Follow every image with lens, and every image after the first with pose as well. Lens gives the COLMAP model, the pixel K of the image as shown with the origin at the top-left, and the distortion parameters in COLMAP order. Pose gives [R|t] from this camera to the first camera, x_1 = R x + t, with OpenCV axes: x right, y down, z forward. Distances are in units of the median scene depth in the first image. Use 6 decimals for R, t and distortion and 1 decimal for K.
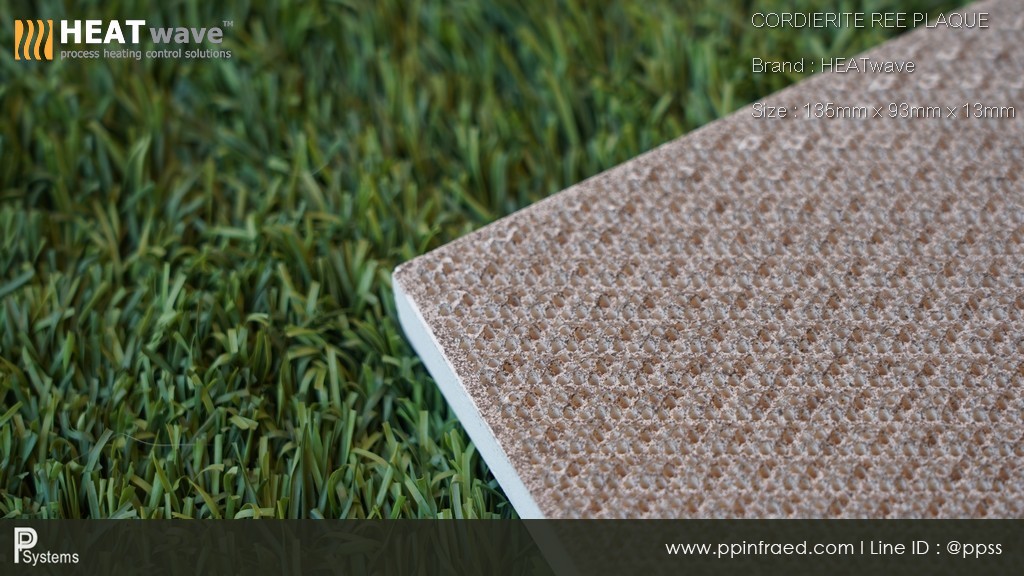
lens RADIAL K [[2894.5, 0, 513.2], [0, 2894.5, 288.9], [0, 0, 1]] dist [0.038784, 0.000000]
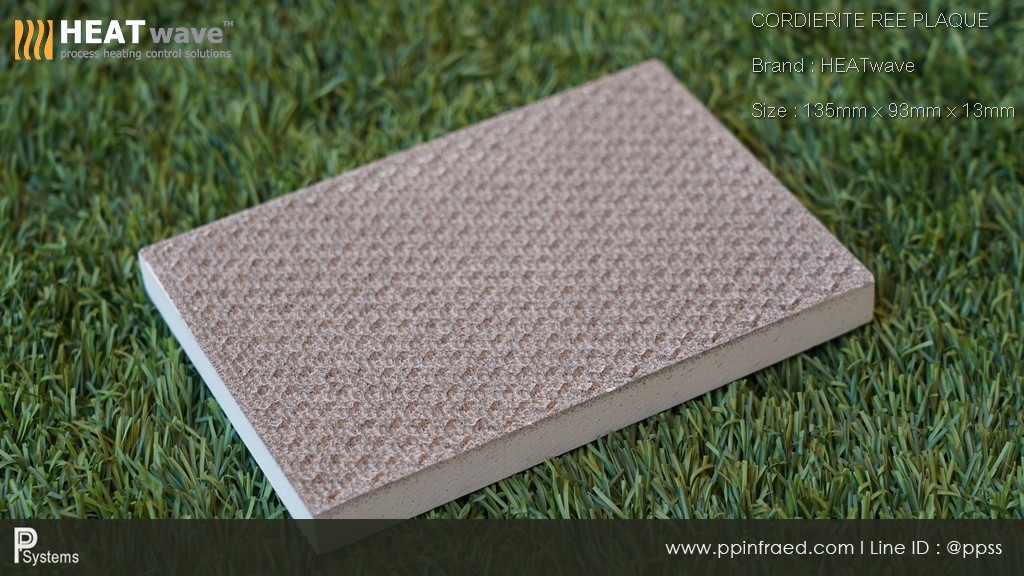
lens RADIAL K [[2291.8, 0, 509.8], [0, 2291.8, 289.2], [0, 0, 1]] dist [-0.060353, 0.000000]
pose [[0.999533, 0.002076, 0.030490, 0.140388], [0.004182, 0.979016, -0.203738, 0.298651], [-0.030273, 0.203771, 0.978550, -0.355887]]
